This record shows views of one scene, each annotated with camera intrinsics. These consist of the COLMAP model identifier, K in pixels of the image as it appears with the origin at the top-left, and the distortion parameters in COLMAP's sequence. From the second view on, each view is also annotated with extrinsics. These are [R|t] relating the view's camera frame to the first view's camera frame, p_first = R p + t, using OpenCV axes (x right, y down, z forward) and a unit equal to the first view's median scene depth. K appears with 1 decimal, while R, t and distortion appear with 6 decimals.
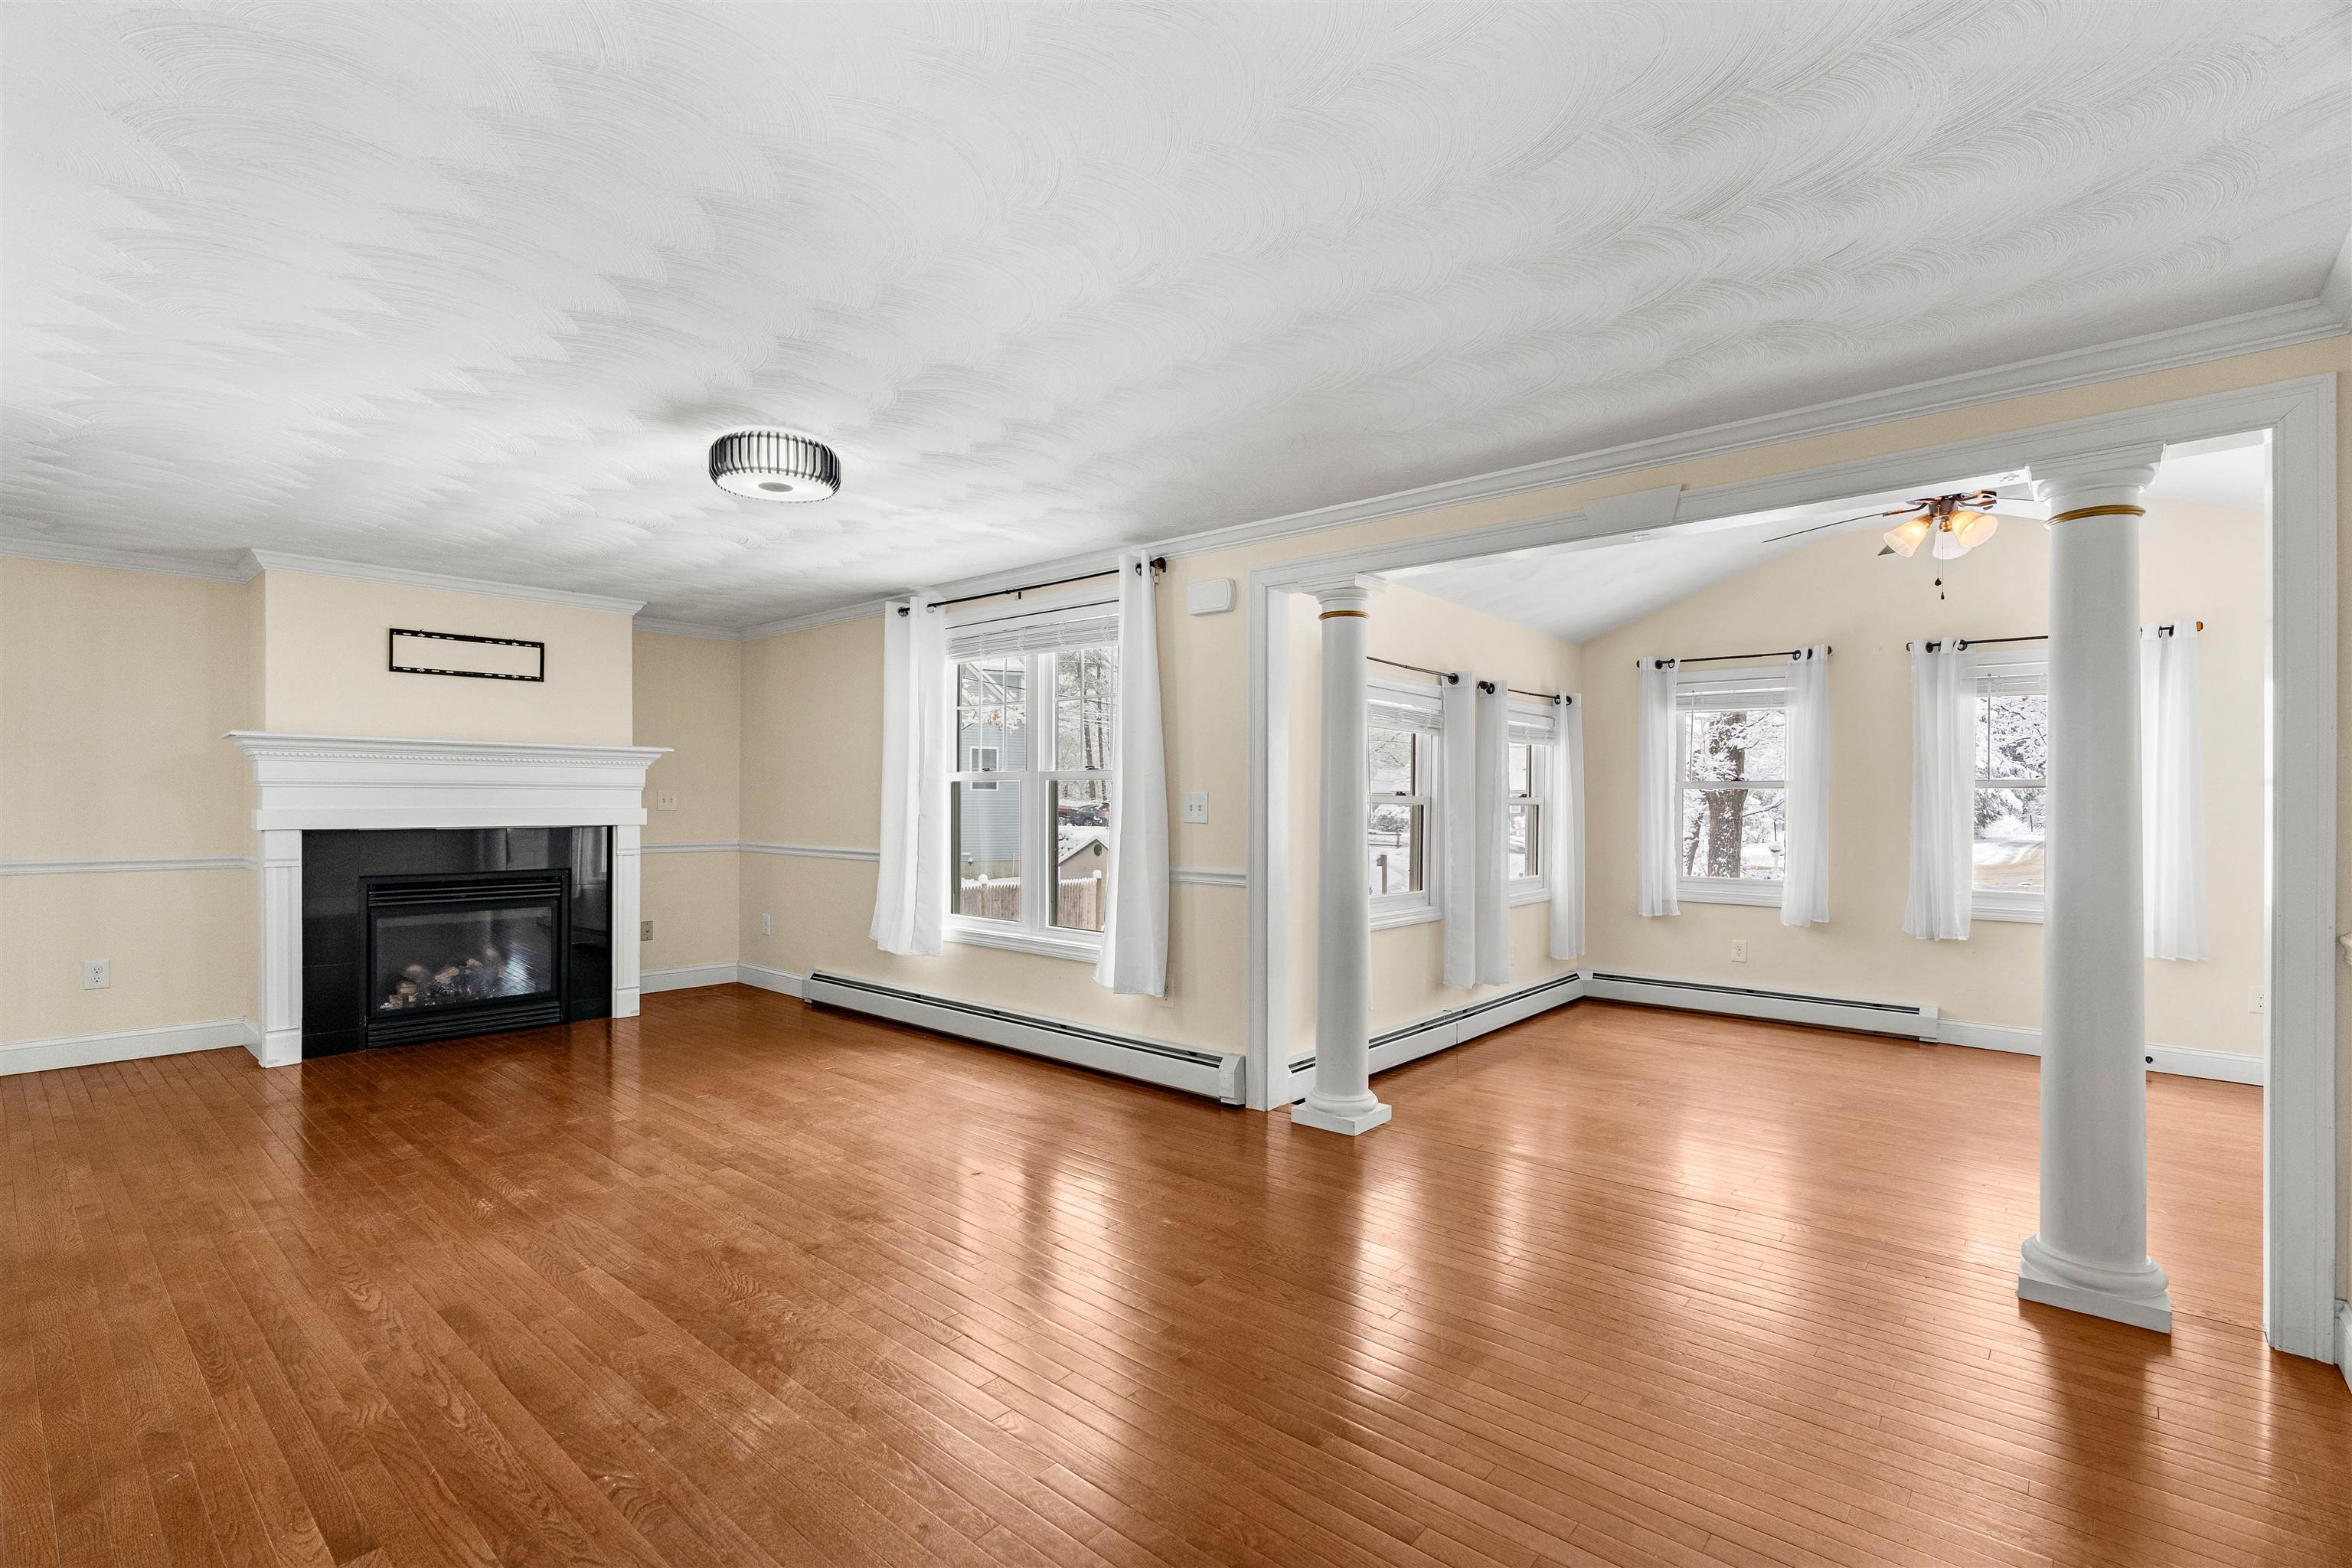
lens RADIAL K [[1072.1, 0, 1173.3], [0, 1072.1, 796.1], [0, 0, 1]] dist [-0.009947, 0.004785]
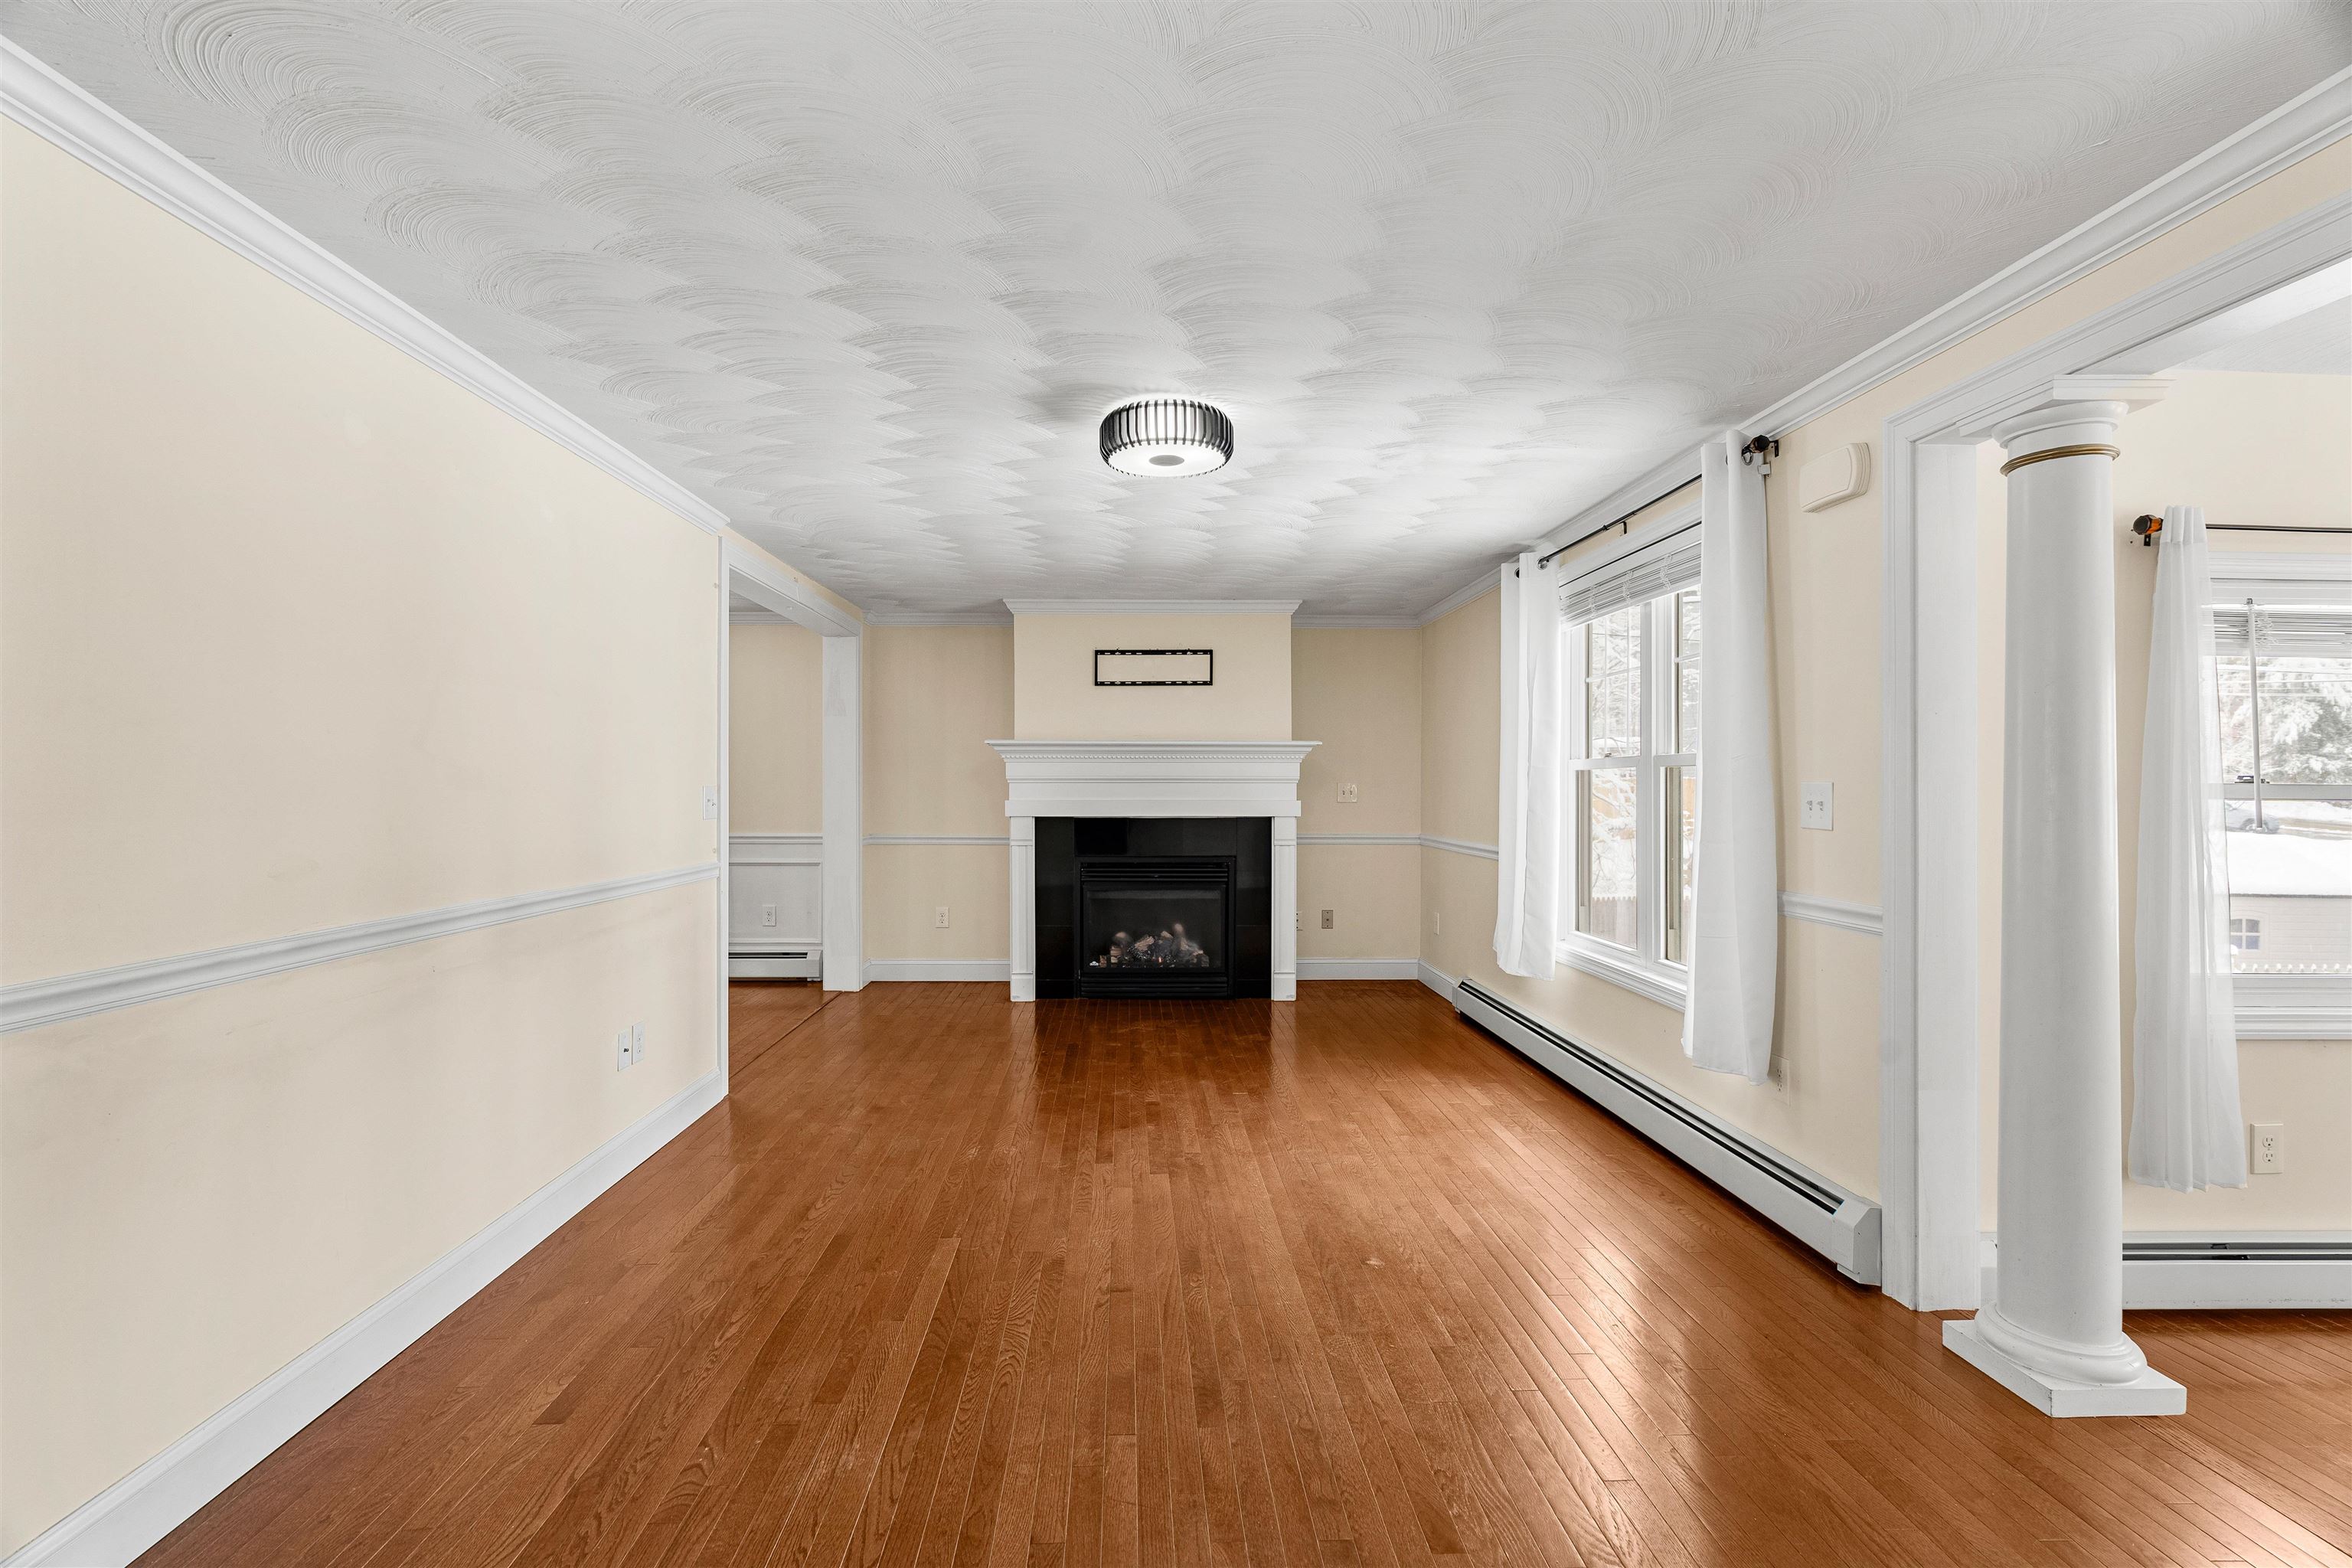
lens RADIAL K [[1072.1, 0, 1156.6], [0, 1072.1, 783.3], [0, 0, 1]] dist [-0.009947, 0.004785]
pose [[0.677745, -0.006621, -0.735267, 0.234802], [0.004541, 0.999978, -0.004819, -0.001233], [0.735283, -0.000073, 0.677760, 0.271252]]
